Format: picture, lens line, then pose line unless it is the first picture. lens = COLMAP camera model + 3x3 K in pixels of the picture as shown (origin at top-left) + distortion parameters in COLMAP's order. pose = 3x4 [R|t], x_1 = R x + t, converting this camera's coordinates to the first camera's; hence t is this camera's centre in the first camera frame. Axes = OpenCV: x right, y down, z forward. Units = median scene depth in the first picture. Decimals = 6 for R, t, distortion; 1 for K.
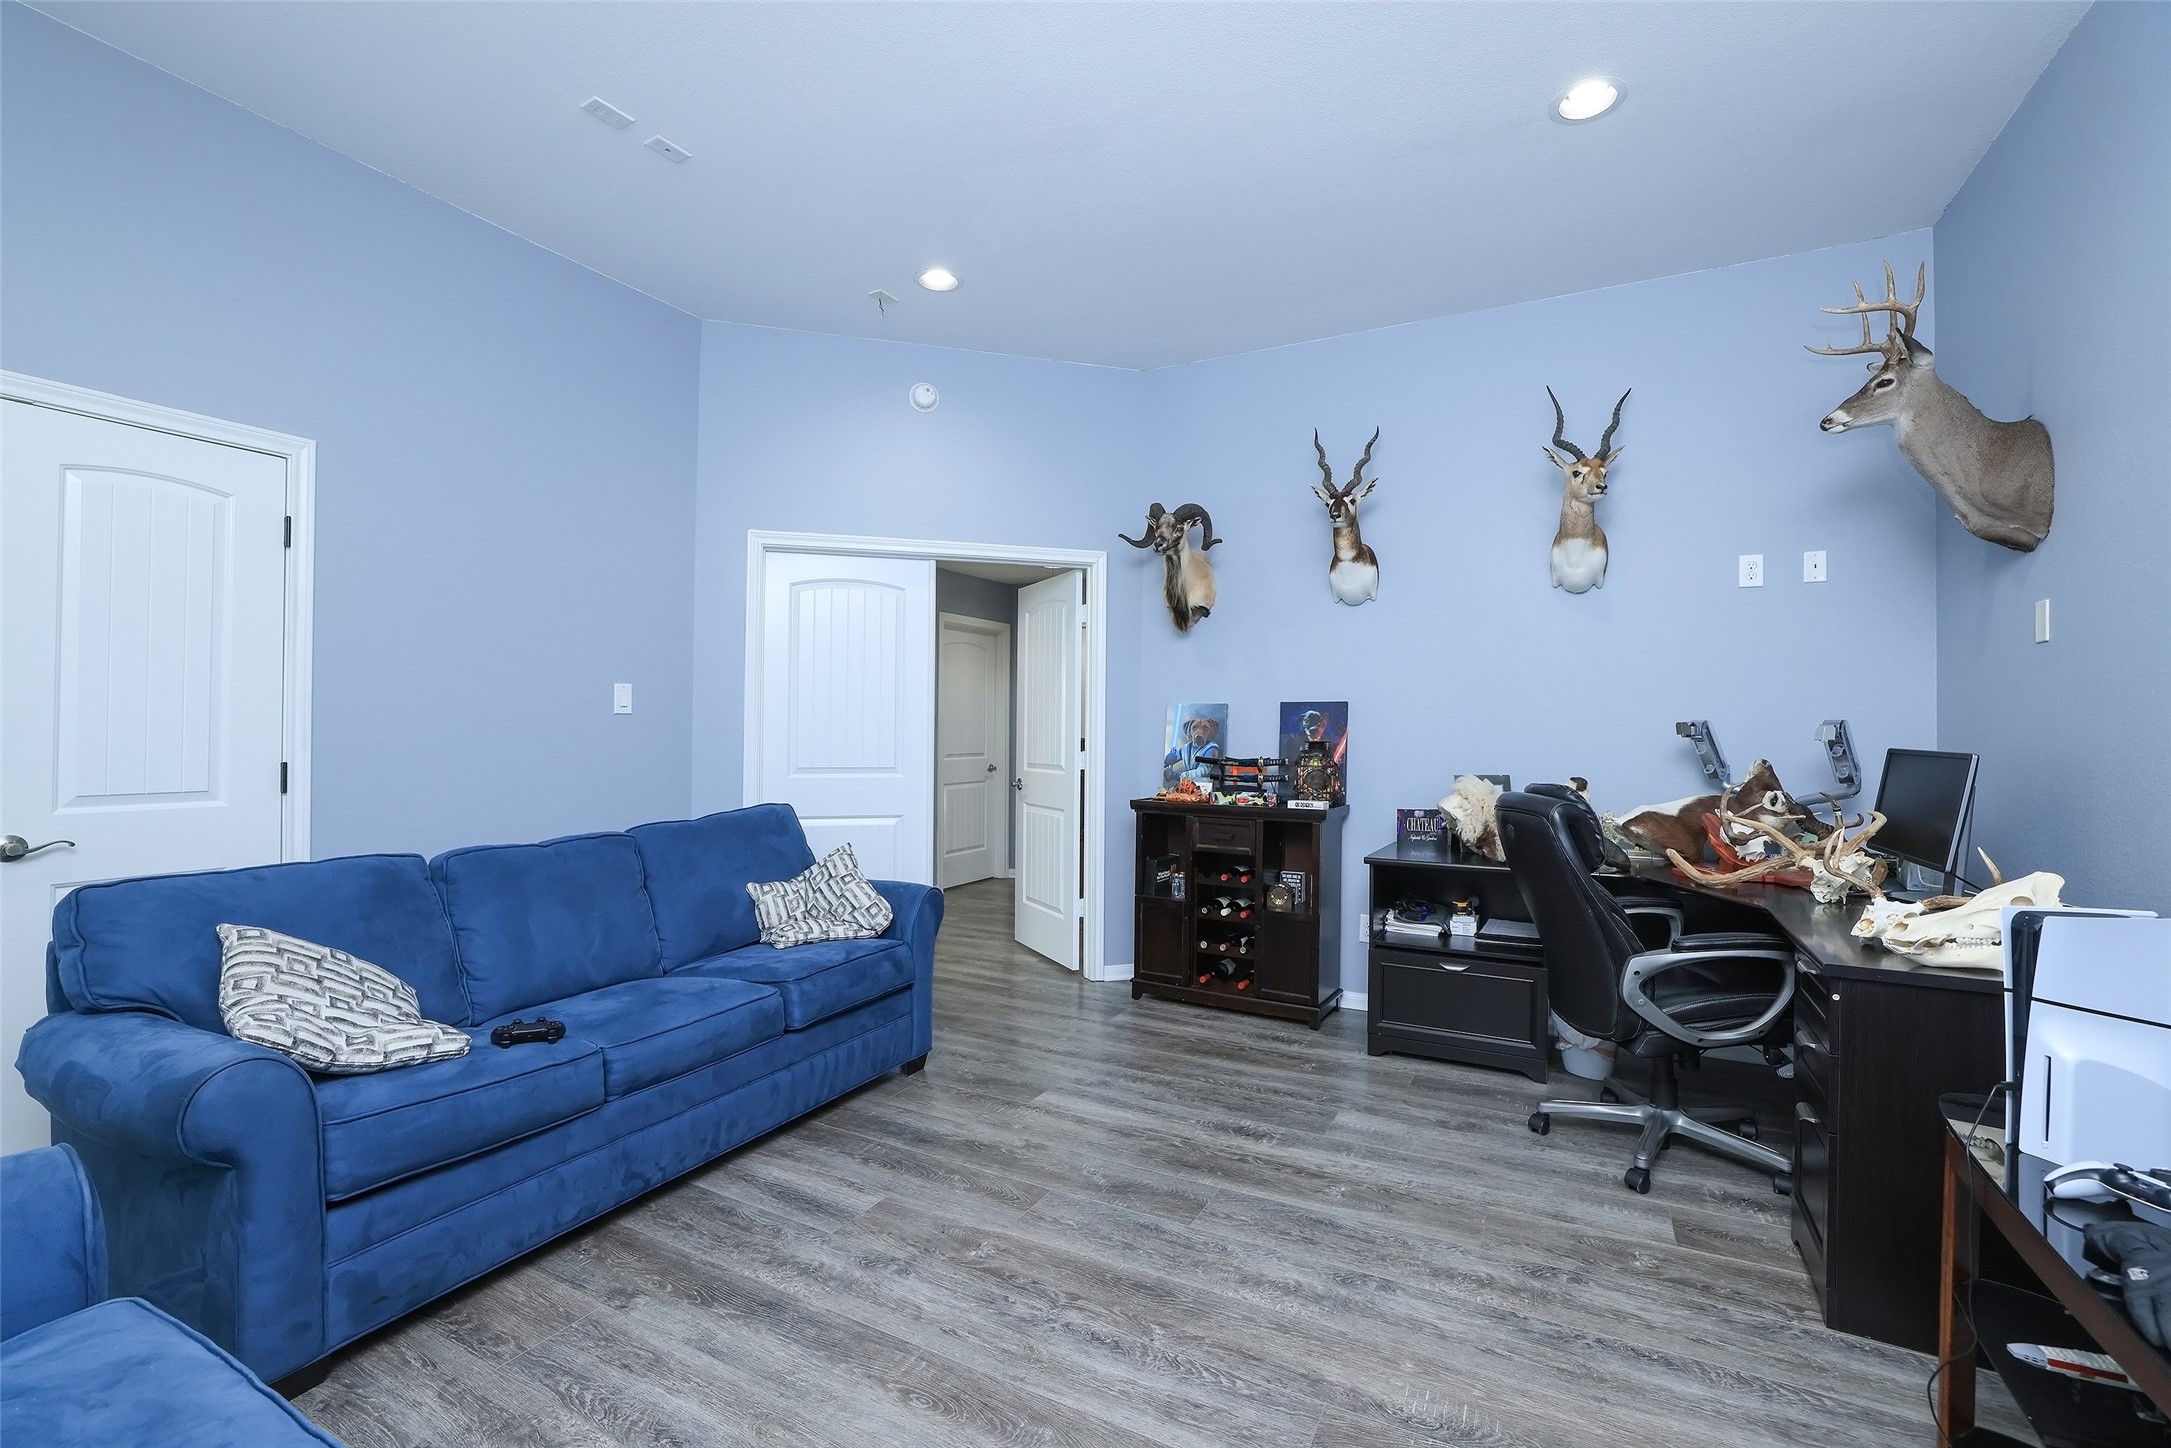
lens RADIAL K [[941.1, 0, 1072.7], [0, 941.1, 731.5], [0, 0, 1]] dist [-0.000782, 0.000379]
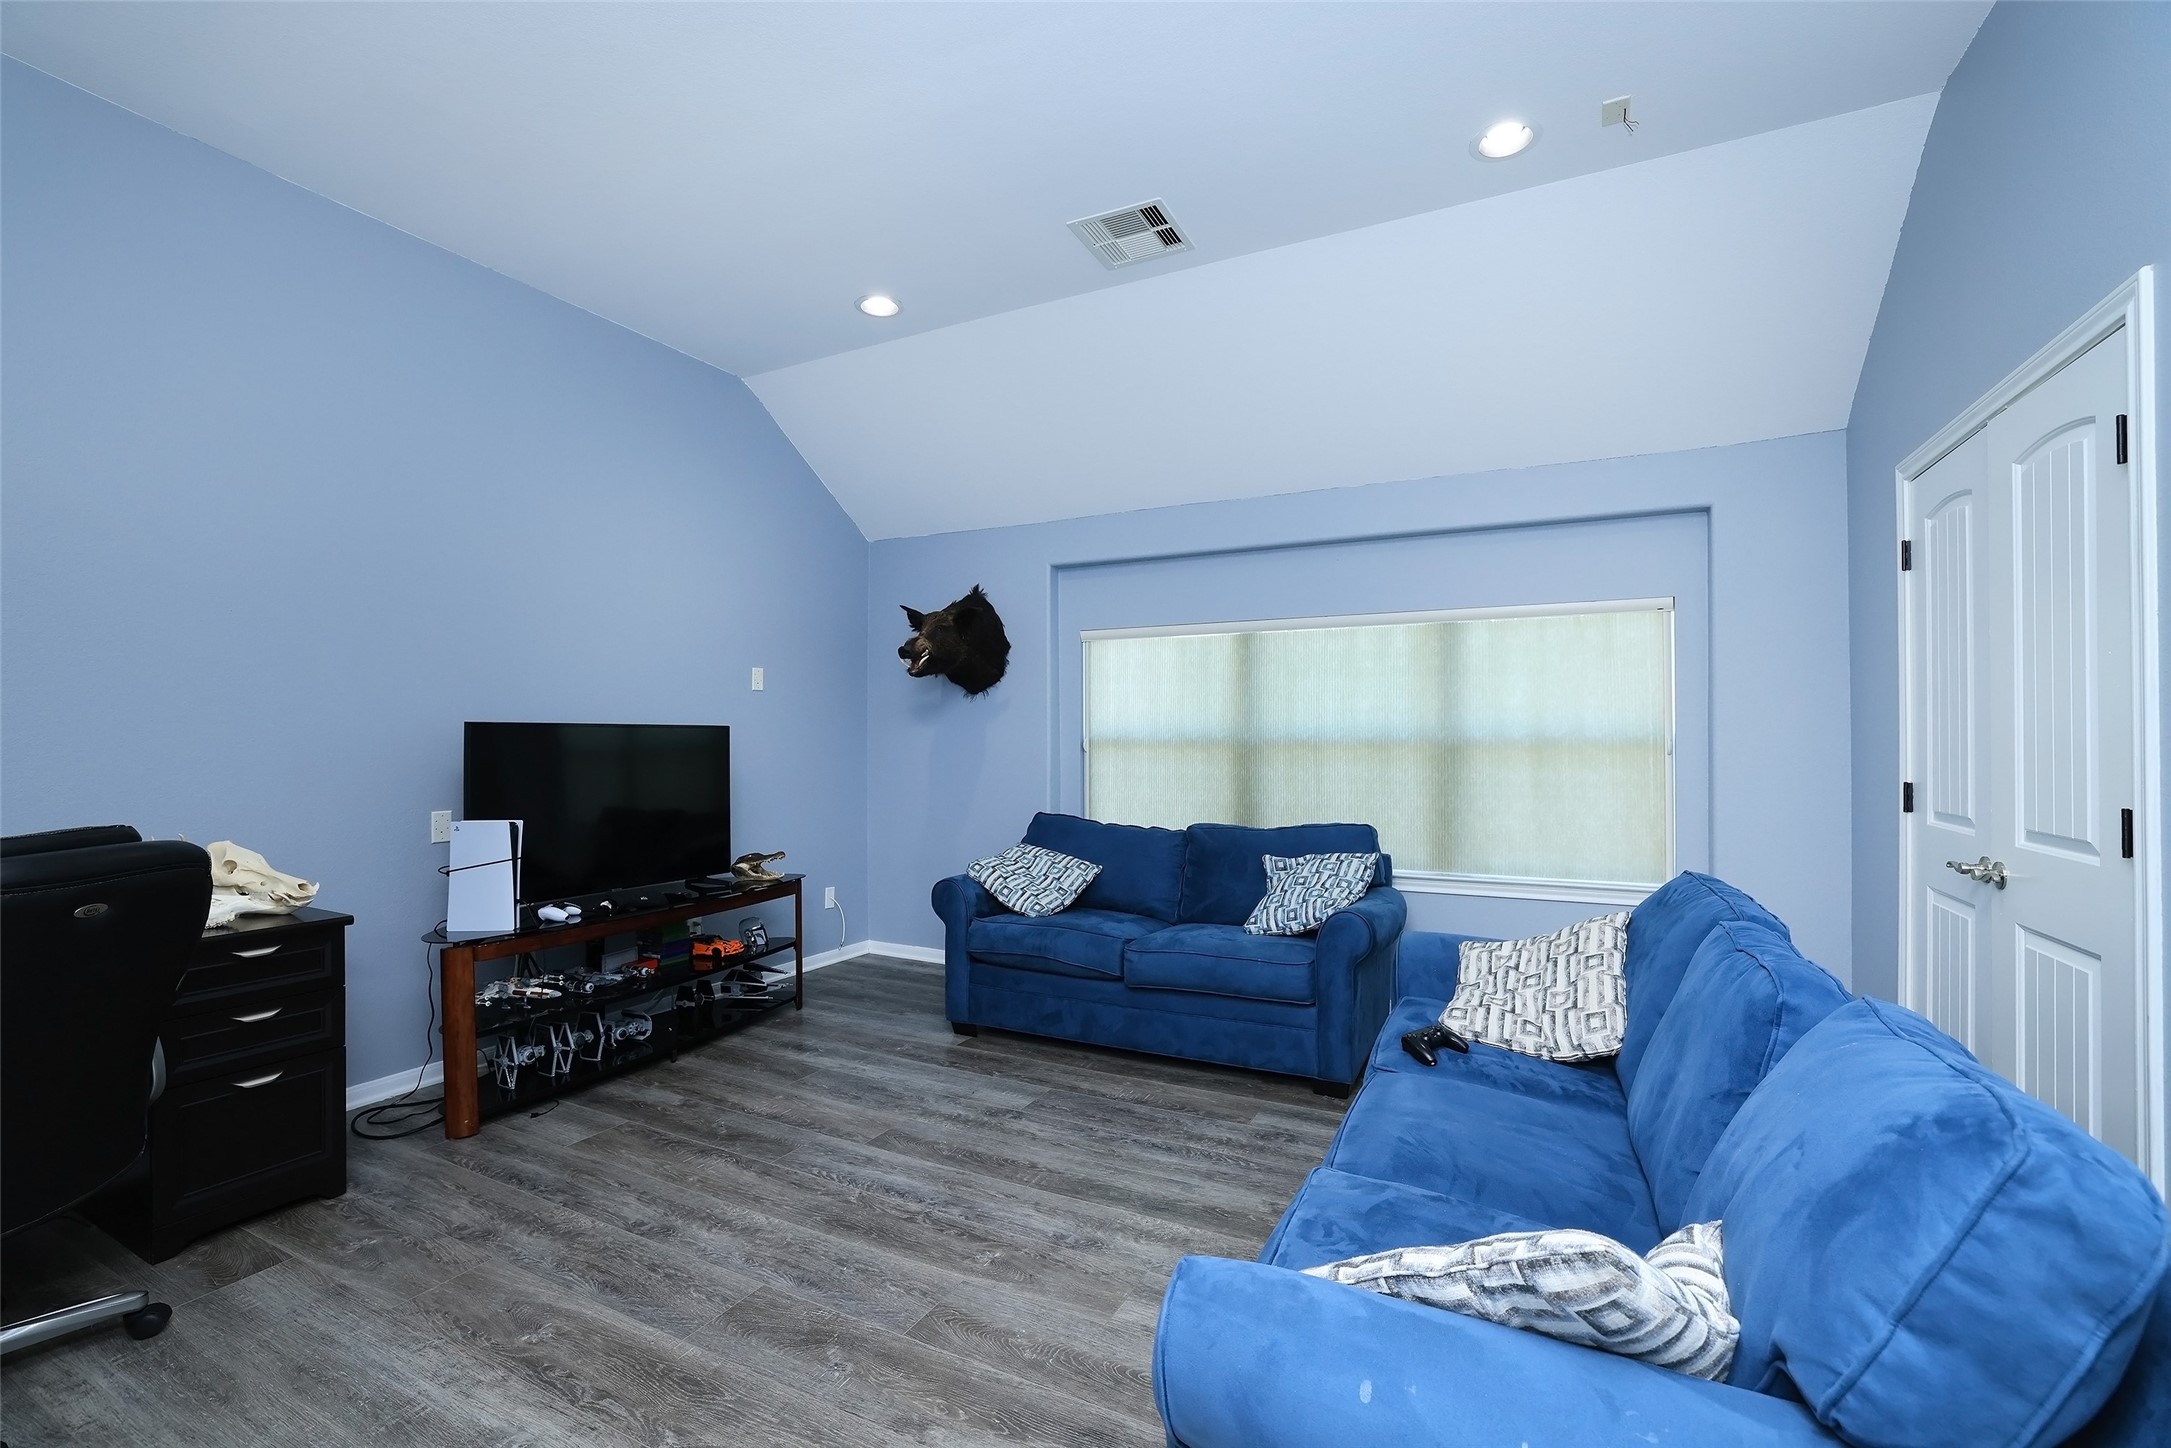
lens RADIAL K [[941.1, 0, 1072.7], [0, 941.1, 731.5], [0, 0, 1]] dist [-0.000782, 0.000379]
pose [[-0.999811, -0.003842, -0.019042, -0.176636], [-0.003719, 0.999972, -0.006497, -0.010850], [0.019067, -0.006425, -0.999798, 2.157875]]
